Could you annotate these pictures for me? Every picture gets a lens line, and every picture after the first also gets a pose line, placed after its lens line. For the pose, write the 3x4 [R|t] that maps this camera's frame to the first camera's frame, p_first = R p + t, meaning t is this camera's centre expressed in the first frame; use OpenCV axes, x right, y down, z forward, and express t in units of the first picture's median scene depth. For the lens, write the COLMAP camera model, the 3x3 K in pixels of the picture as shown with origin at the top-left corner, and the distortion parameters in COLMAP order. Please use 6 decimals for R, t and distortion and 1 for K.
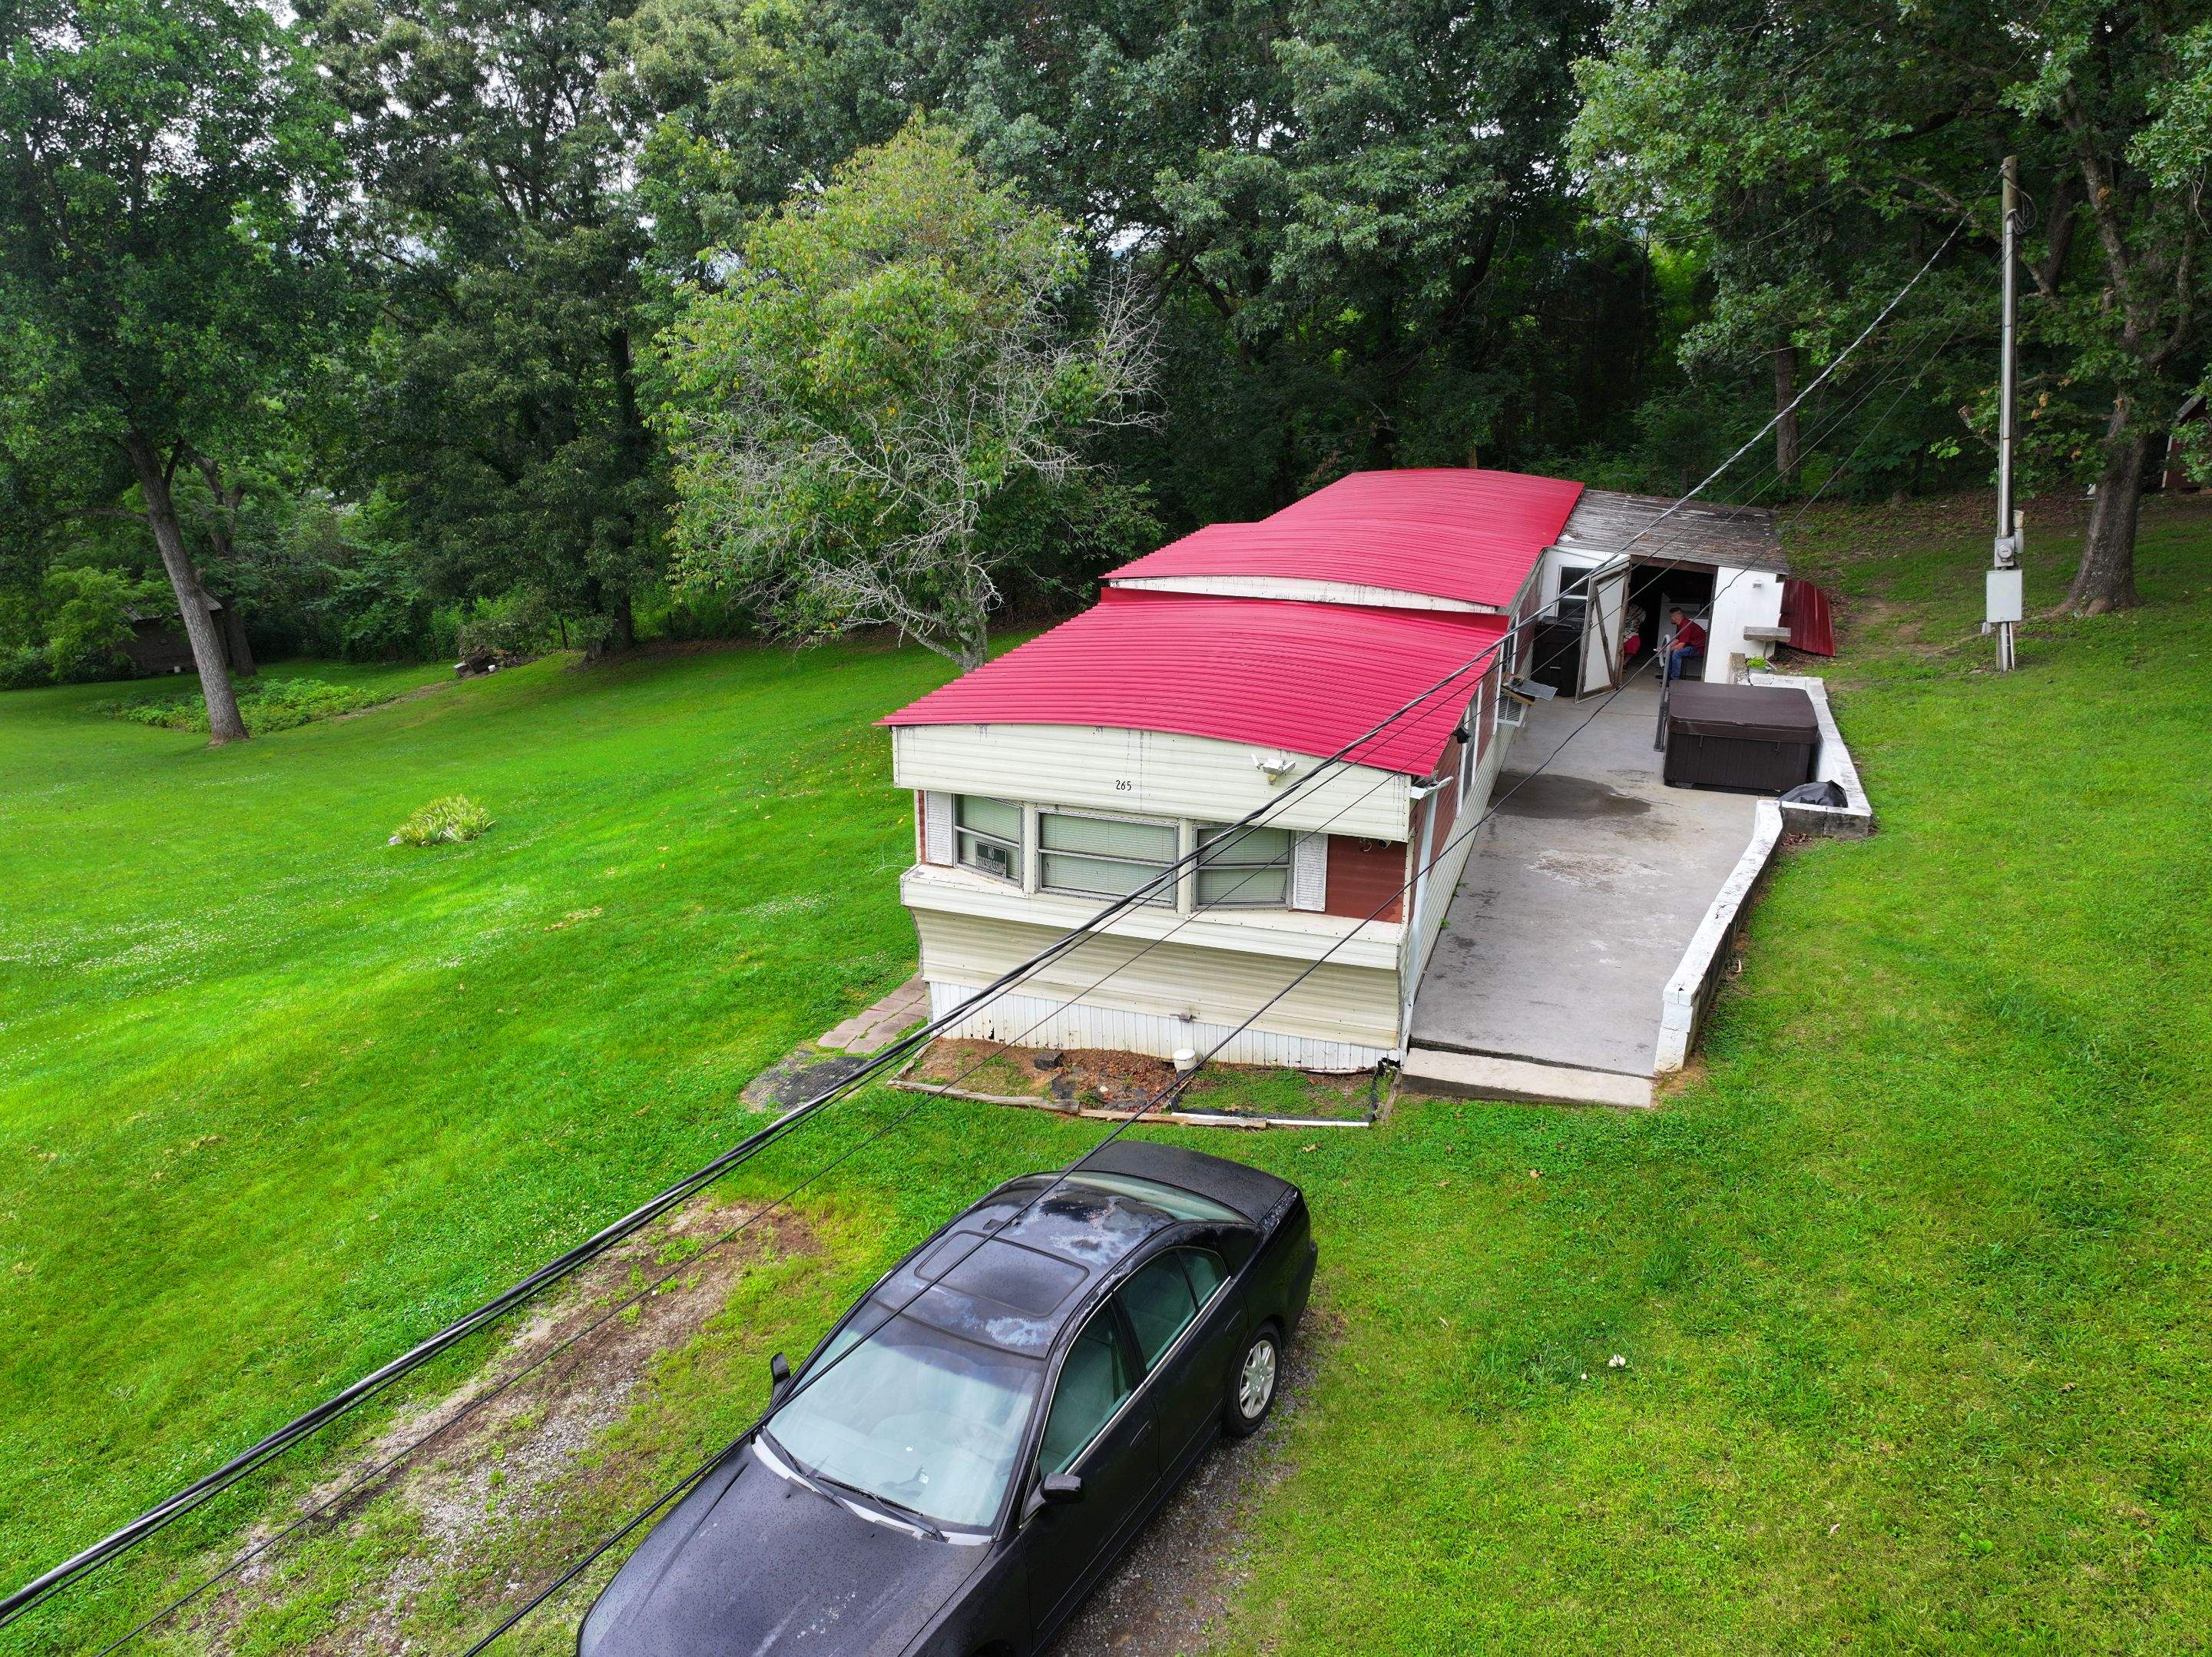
lens RADIAL K [[1553.9, 0, 1105.3], [0, 1553.9, 825.3], [0, 0, 1]] dist [-0.006782, 0.022457]
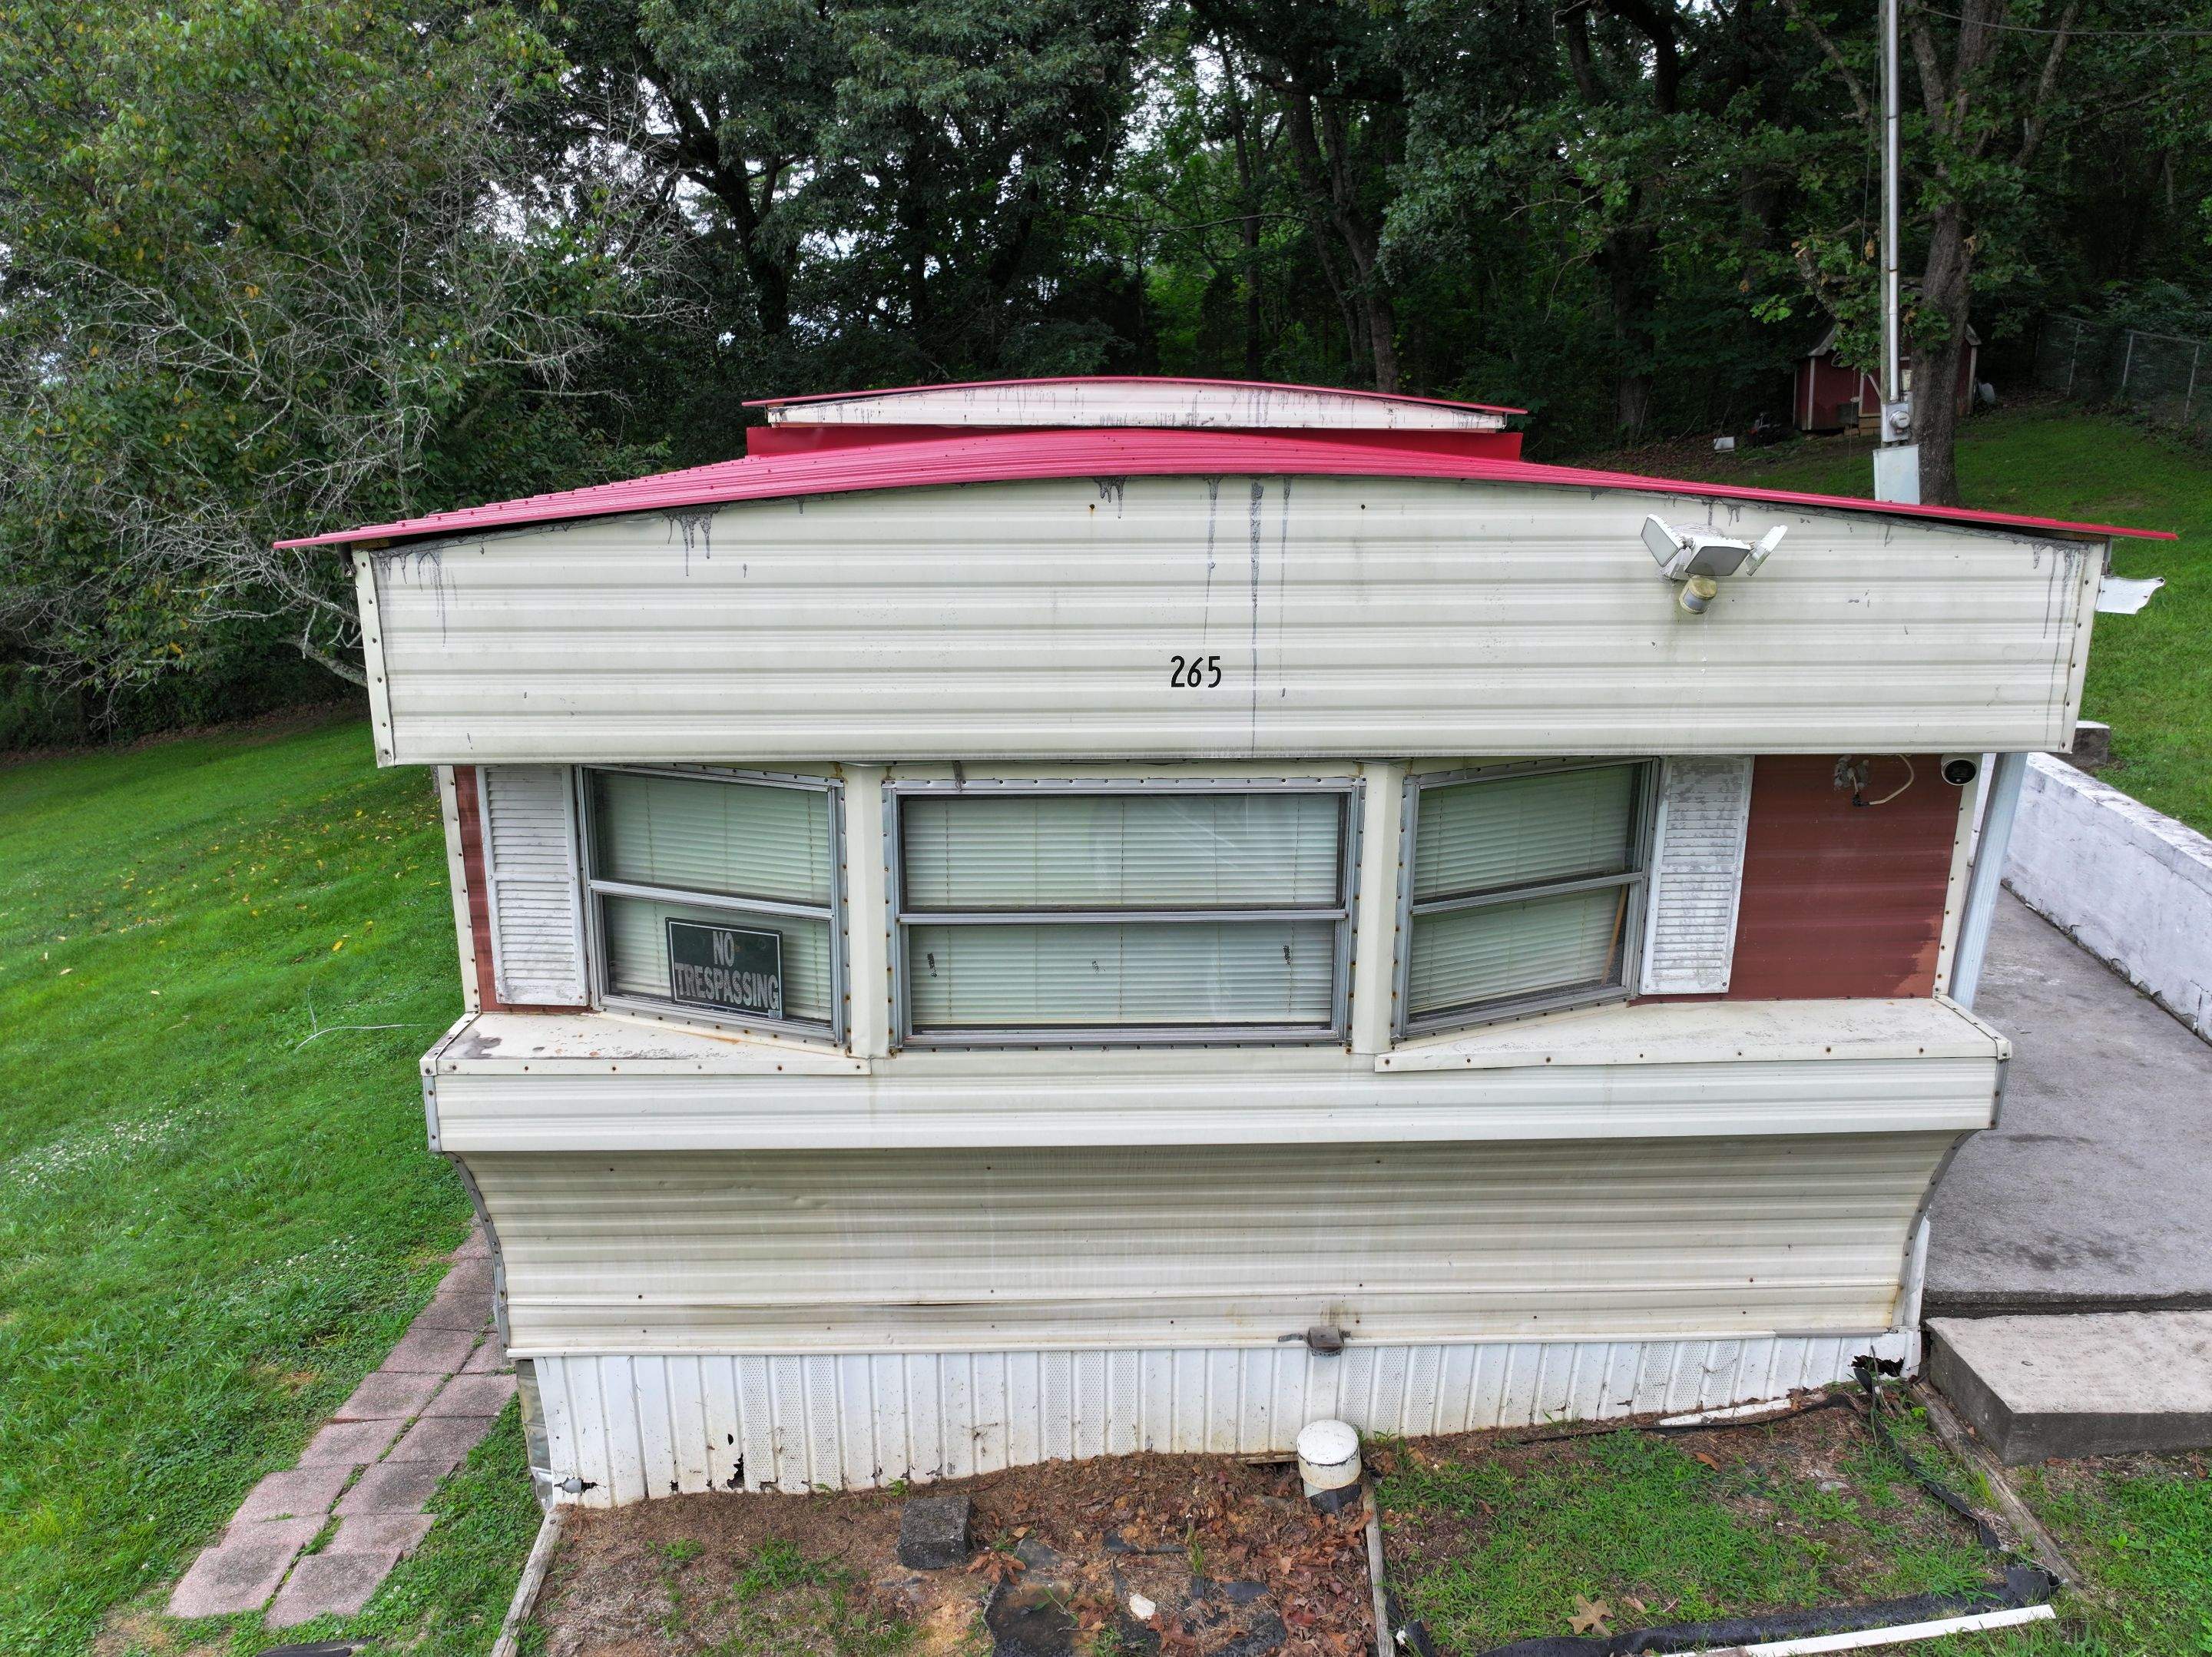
lens RADIAL K [[1553.9, 0, 1106.3], [0, 1553.9, 825.5], [0, 0, 1]] dist [-0.006782, 0.022457]
pose [[0.934925, -0.092960, 0.342452, -0.075021], [0.113693, 0.992673, -0.040928, 0.010277], [-0.336138, 0.077199, 0.938644, 0.468153]]
